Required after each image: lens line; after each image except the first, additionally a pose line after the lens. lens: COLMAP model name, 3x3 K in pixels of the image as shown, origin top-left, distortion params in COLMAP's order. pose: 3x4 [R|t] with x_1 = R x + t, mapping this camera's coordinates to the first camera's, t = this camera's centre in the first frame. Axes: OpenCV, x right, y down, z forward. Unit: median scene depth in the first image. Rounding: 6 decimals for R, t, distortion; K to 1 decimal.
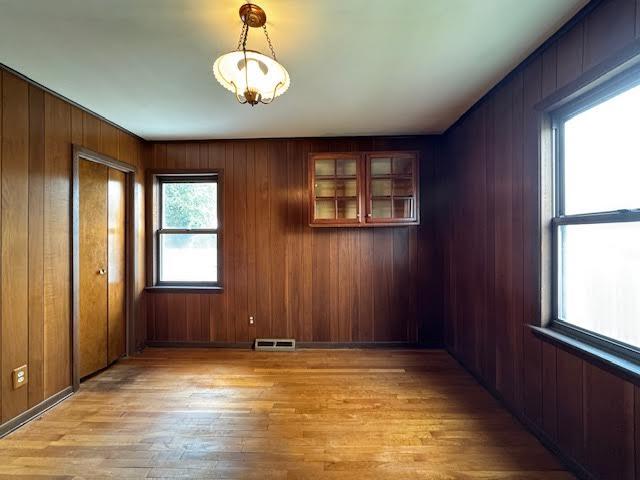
lens RADIAL K [[256.0, 0, 320.4], [0, 256.0, 238.8], [0, 0, 1]] dist [-0.000668, -0.000149]
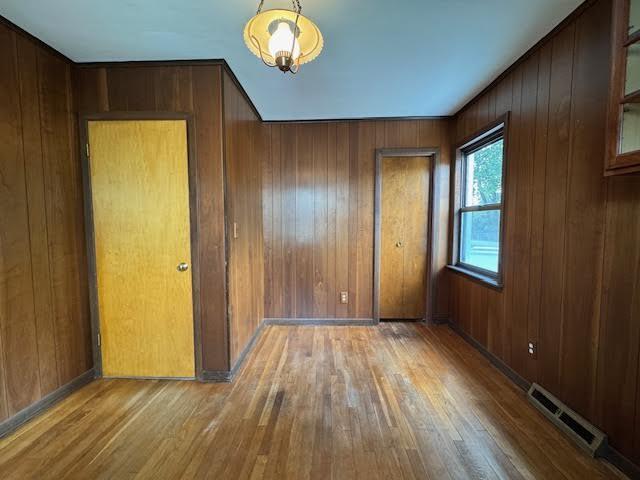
lens RADIAL K [[256.0, 0, 320.4], [0, 256.0, 238.8], [0, 0, 1]] dist [-0.000668, -0.000149]
pose [[0.000771, 0.065831, -0.997830, 0.371453], [0.006546, 0.997809, 0.065835, 0.015869], [0.999978, -0.006582, 0.000338, 0.579225]]
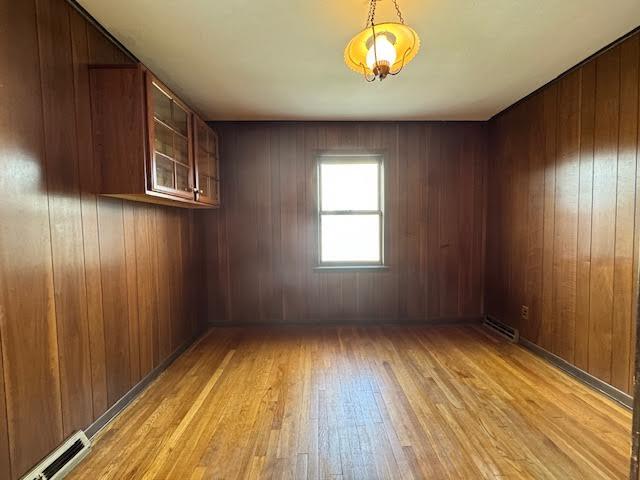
lens RADIAL K [[256.0, 0, 320.4], [0, 256.0, 238.8], [0, 0, 1]] dist [-0.000668, -0.000149]
pose [[-0.045662, -0.041705, 0.998086, -0.662672], [0.014991, 0.998987, 0.042429, 0.029487], [-0.998844, 0.016899, -0.044990, 0.657818]]
